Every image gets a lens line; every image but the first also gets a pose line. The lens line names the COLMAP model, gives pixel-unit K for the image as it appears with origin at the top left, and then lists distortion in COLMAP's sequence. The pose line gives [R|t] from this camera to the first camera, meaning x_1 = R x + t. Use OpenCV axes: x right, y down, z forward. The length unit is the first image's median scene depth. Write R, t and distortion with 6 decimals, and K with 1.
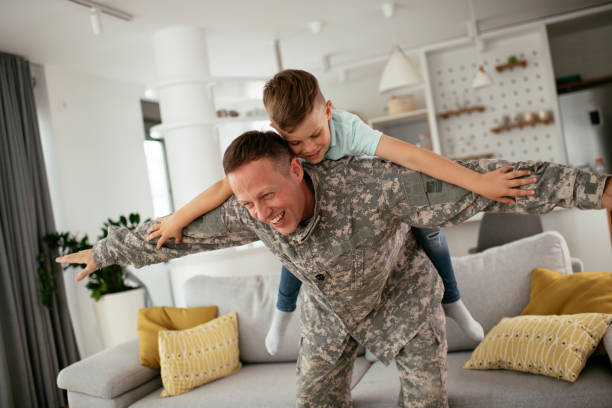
lens RADIAL K [[622.5, 0, 310.4], [0, 622.5, 203.3], [0, 0, 1]] dist [-0.062736, 0.000000]
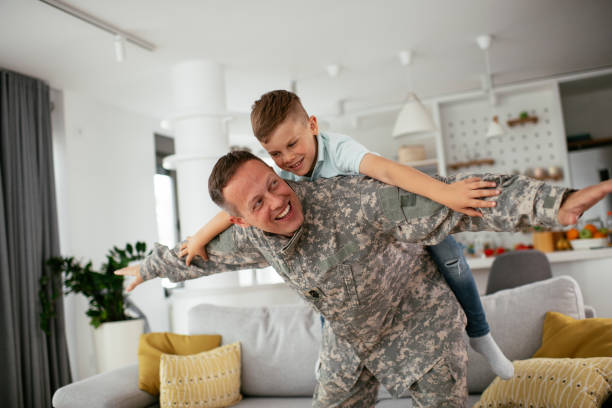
lens RADIAL K [[622.5, 0, 311.3], [0, 622.5, 201.4], [0, 0, 1]] dist [-0.062736, 0.000000]
pose [[0.998247, 0.058992, -0.004702, -0.010575], [-0.059177, 0.994488, -0.086553, 0.021530], [-0.000430, 0.086680, 0.996236, 0.003921]]
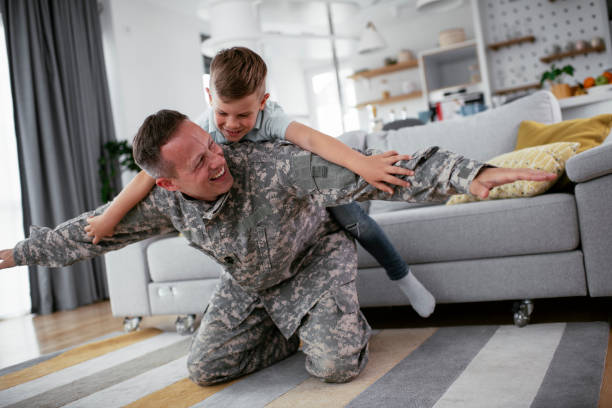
lens RADIAL K [[622.5, 0, 307.5], [0, 622.5, 205.6], [0, 0, 1]] dist [-0.062736, 0.000000]
pose [[0.990019, 0.020313, -0.139466, 0.086188], [-0.016144, 0.999390, 0.030961, 0.127423], [0.140010, -0.028400, 0.989743, -0.055486]]
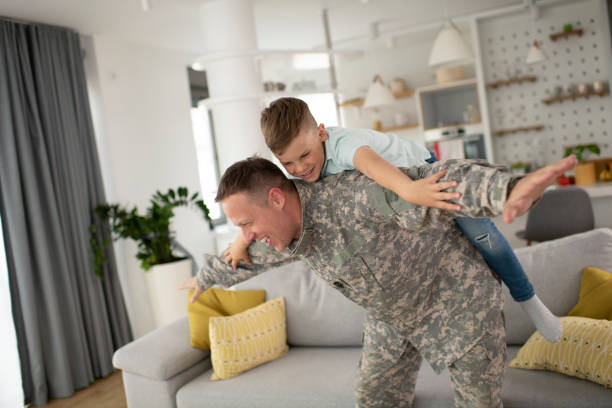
lens RADIAL K [[622.5, 0, 309.3], [0, 622.5, 205.3], [0, 0, 1]] dist [-0.062736, 0.000000]
pose [[0.997600, 0.019900, -0.066315, -0.008546], [-0.014587, 0.996715, 0.079669, -0.037619], [0.067683, -0.078511, 0.994613, -0.001017]]
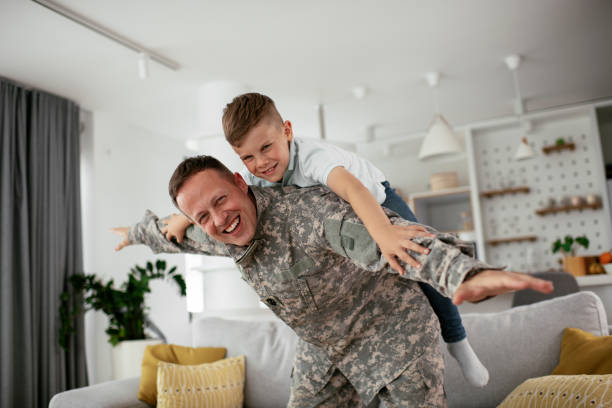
lens RADIAL K [[622.5, 0, 308.5], [0, 622.5, 203.3], [0, 0, 1]] dist [-0.062736, 0.000000]
pose [[0.993852, 0.070736, -0.085169, 0.027274], [-0.082386, 0.986413, -0.142131, 0.048073], [0.073958, 0.148274, 0.986177, 0.026280]]
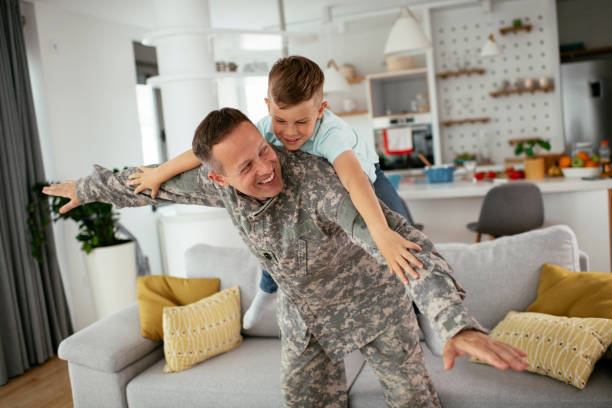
lens RADIAL K [[622.5, 0, 309.3], [0, 622.5, 204.3], [0, 0, 1]] dist [-0.062736, 0.000000]
pose [[0.997935, 0.050416, 0.039800, -0.035645], [-0.054318, 0.993096, 0.103975, -0.042197], [-0.034283, -0.105922, 0.993783, 0.016046]]
